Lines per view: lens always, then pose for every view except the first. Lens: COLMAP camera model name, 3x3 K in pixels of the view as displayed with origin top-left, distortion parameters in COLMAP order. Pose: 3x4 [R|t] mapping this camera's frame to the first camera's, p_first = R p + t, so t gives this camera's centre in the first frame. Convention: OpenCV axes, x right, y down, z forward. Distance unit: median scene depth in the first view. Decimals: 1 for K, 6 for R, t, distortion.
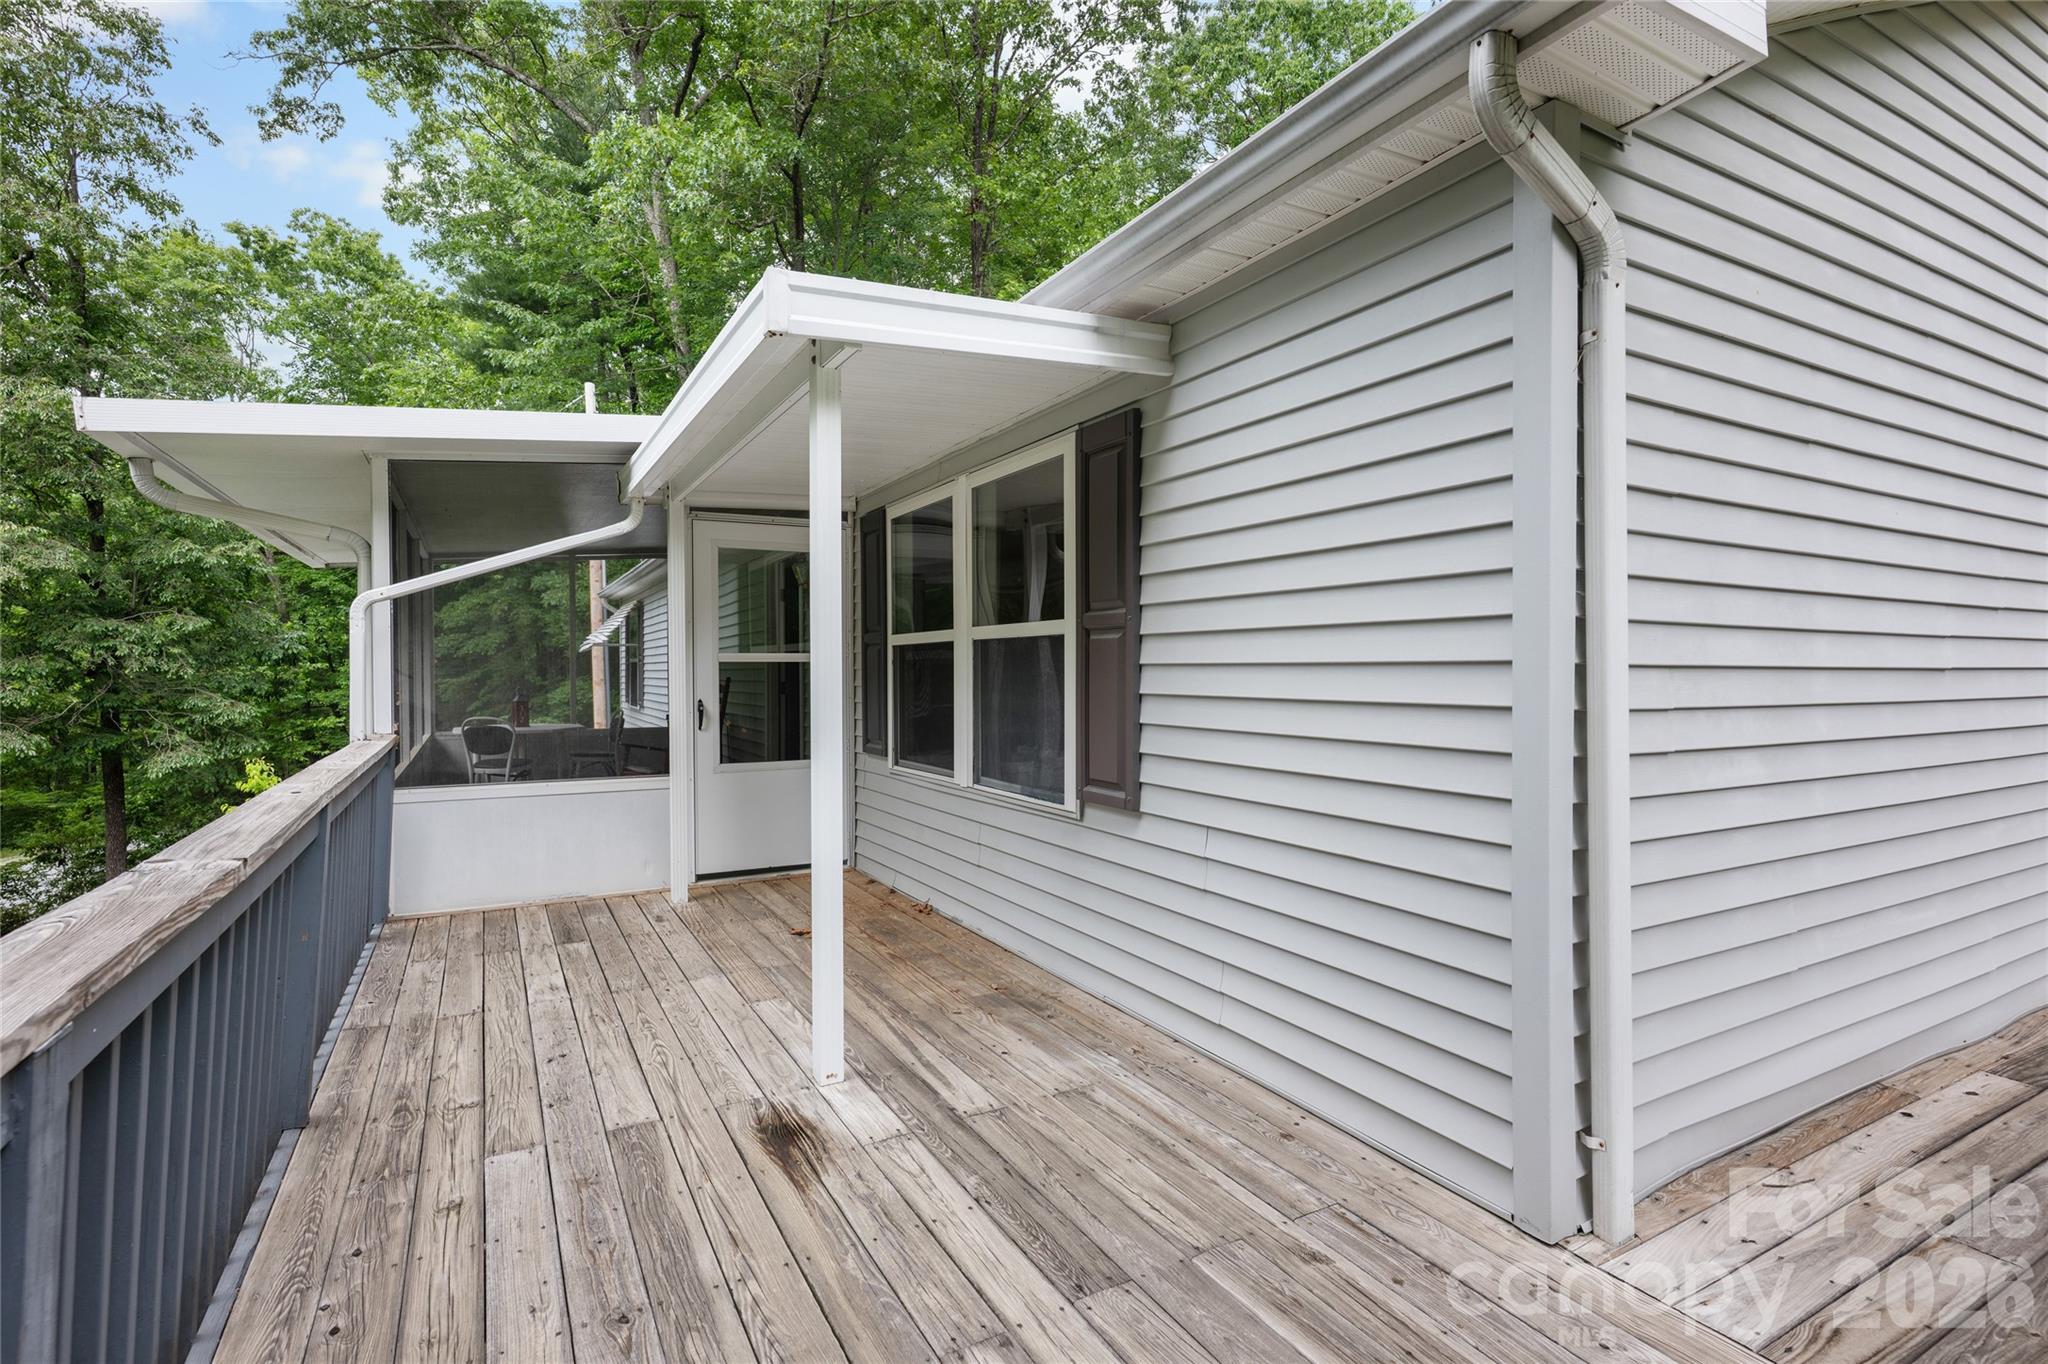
lens RADIAL K [[986.3, 0, 1024.5], [0, 986.3, 678.1], [0, 0, 1]] dist [-0.001169, 0.001915]
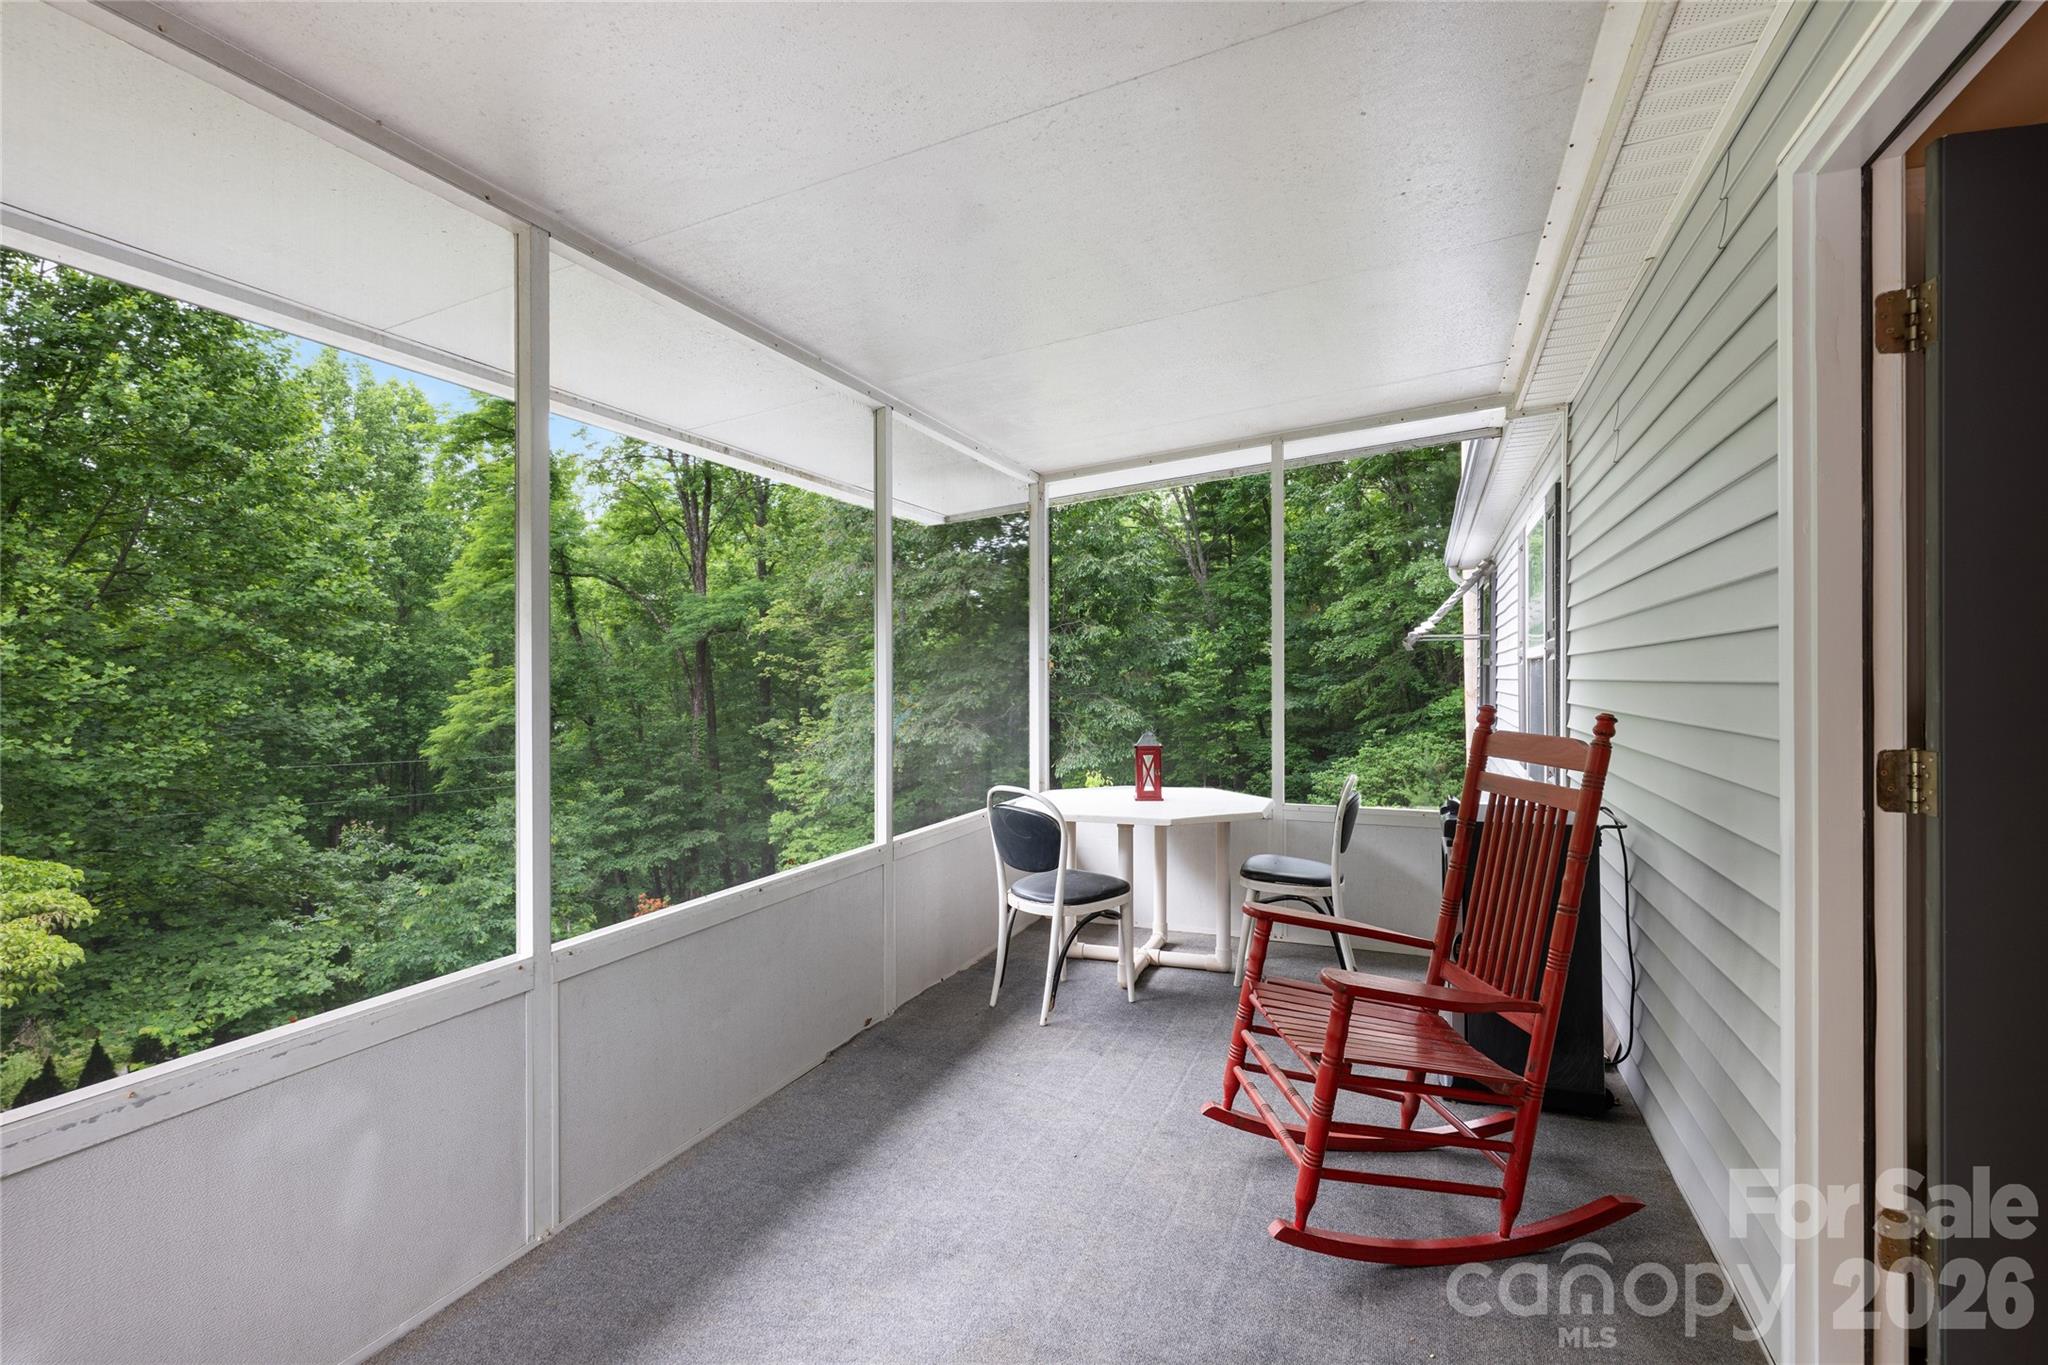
lens RADIAL K [[986.3, 0, 1016.6], [0, 986.3, 677.9], [0, 0, 1]] dist [-0.001169, 0.001915]
pose [[0.629808, -0.001428, -0.776749, -0.597354], [-0.002847, 0.999987, -0.004147, -0.019470], [0.776745, 0.004823, 0.629796, 2.154867]]
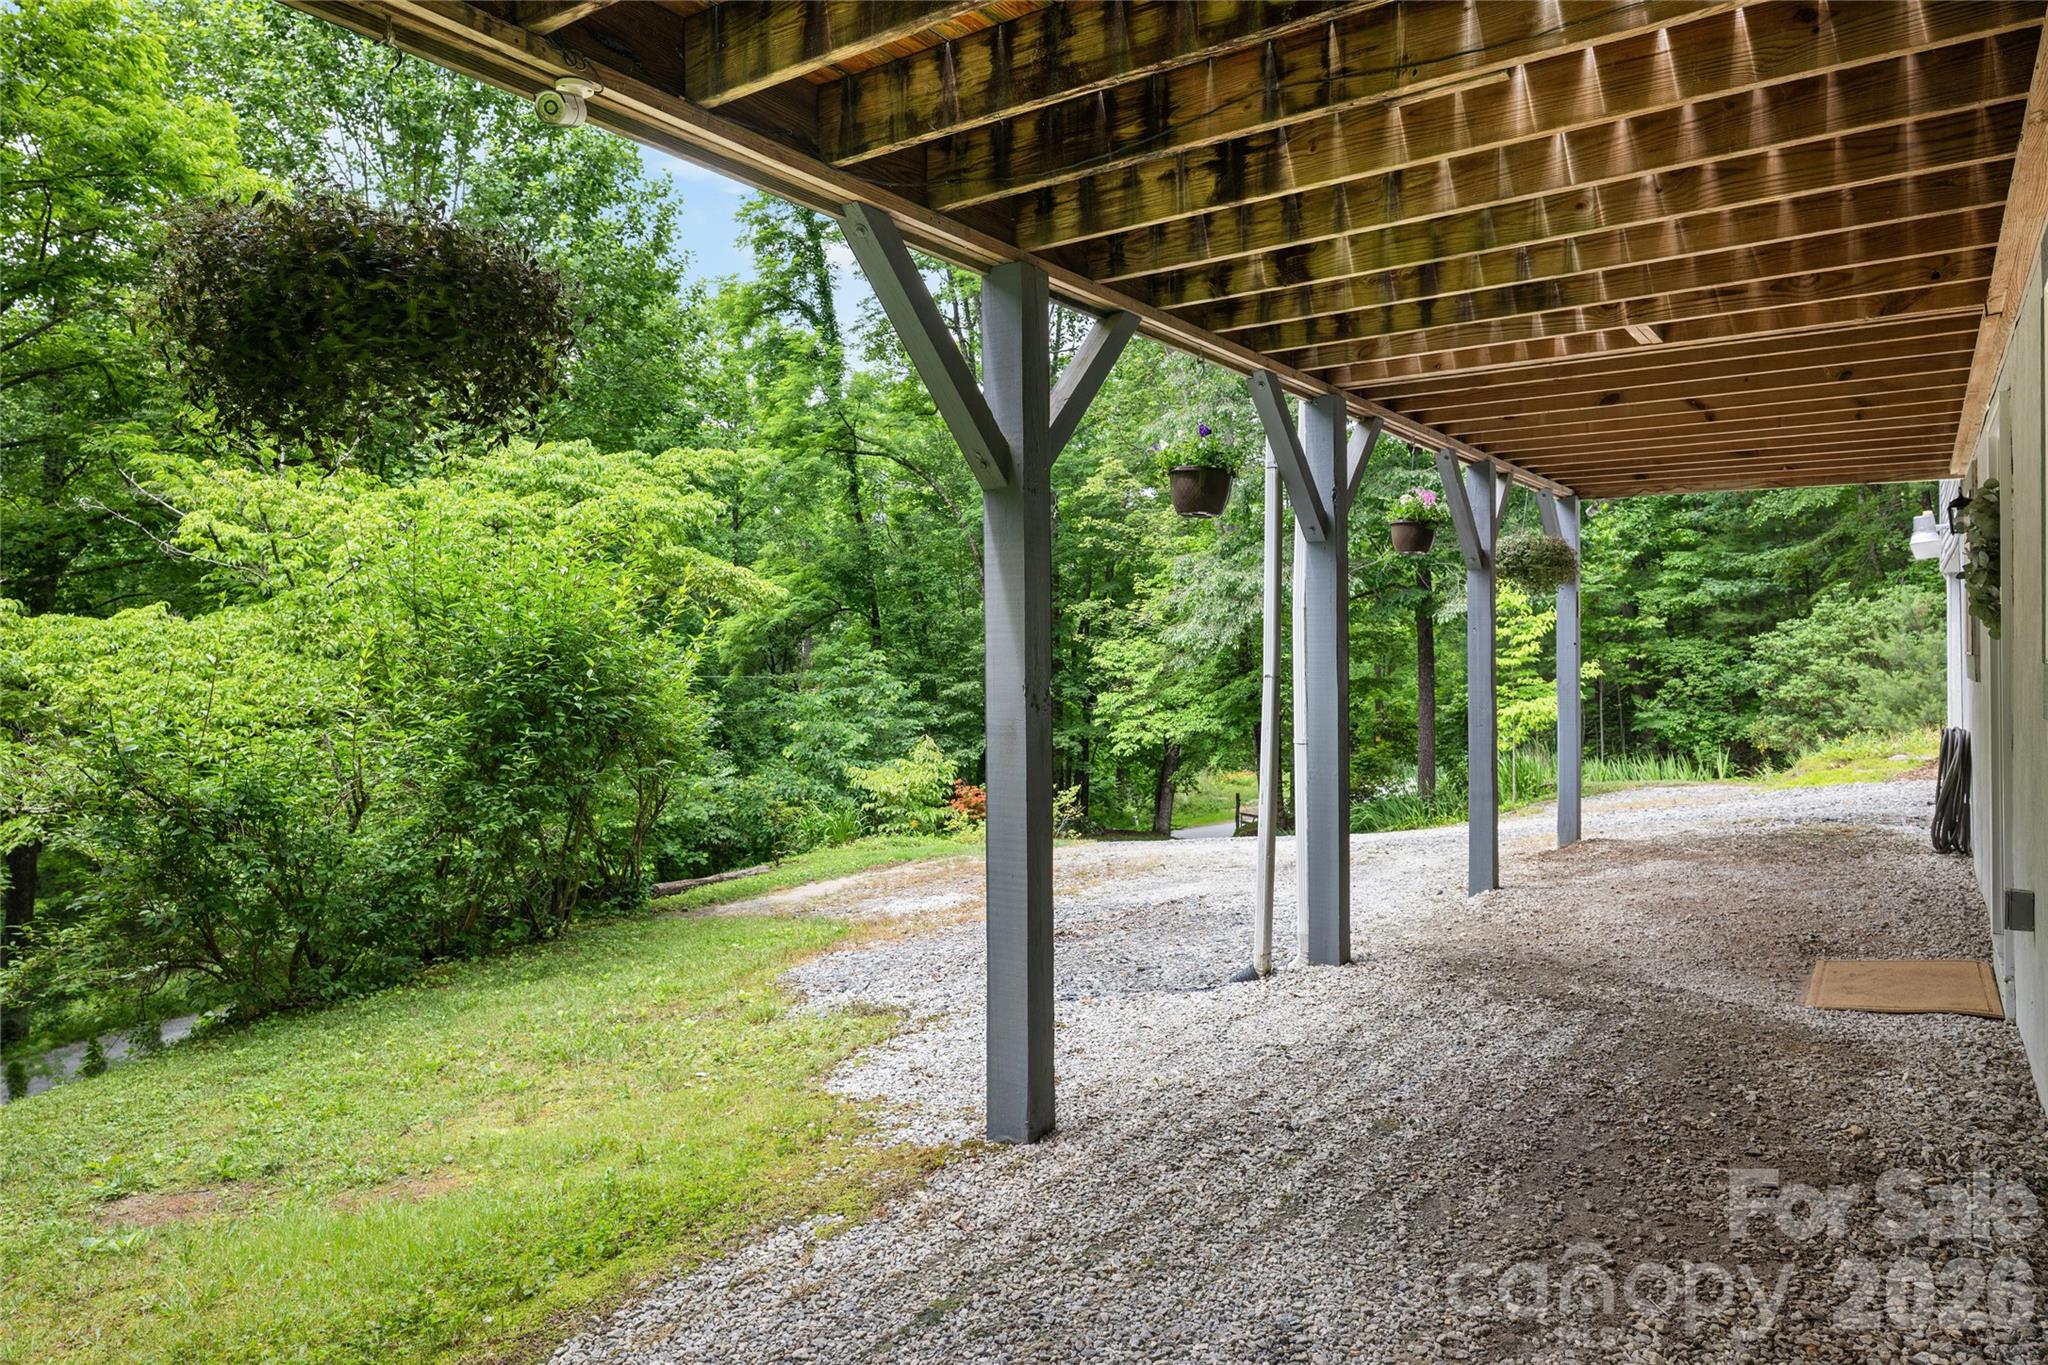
lens RADIAL K [[1252.7, 0, 1039.5], [0, 1252.7, 623.8], [0, 0, 1]] dist [0.009326, 0.000264]
pose [[0.444997, 0.003963, -0.895523, -0.595175], [-0.009797, 0.999952, -0.000444, -0.017605], [0.895479, 0.008971, 0.445014, 2.151486]]
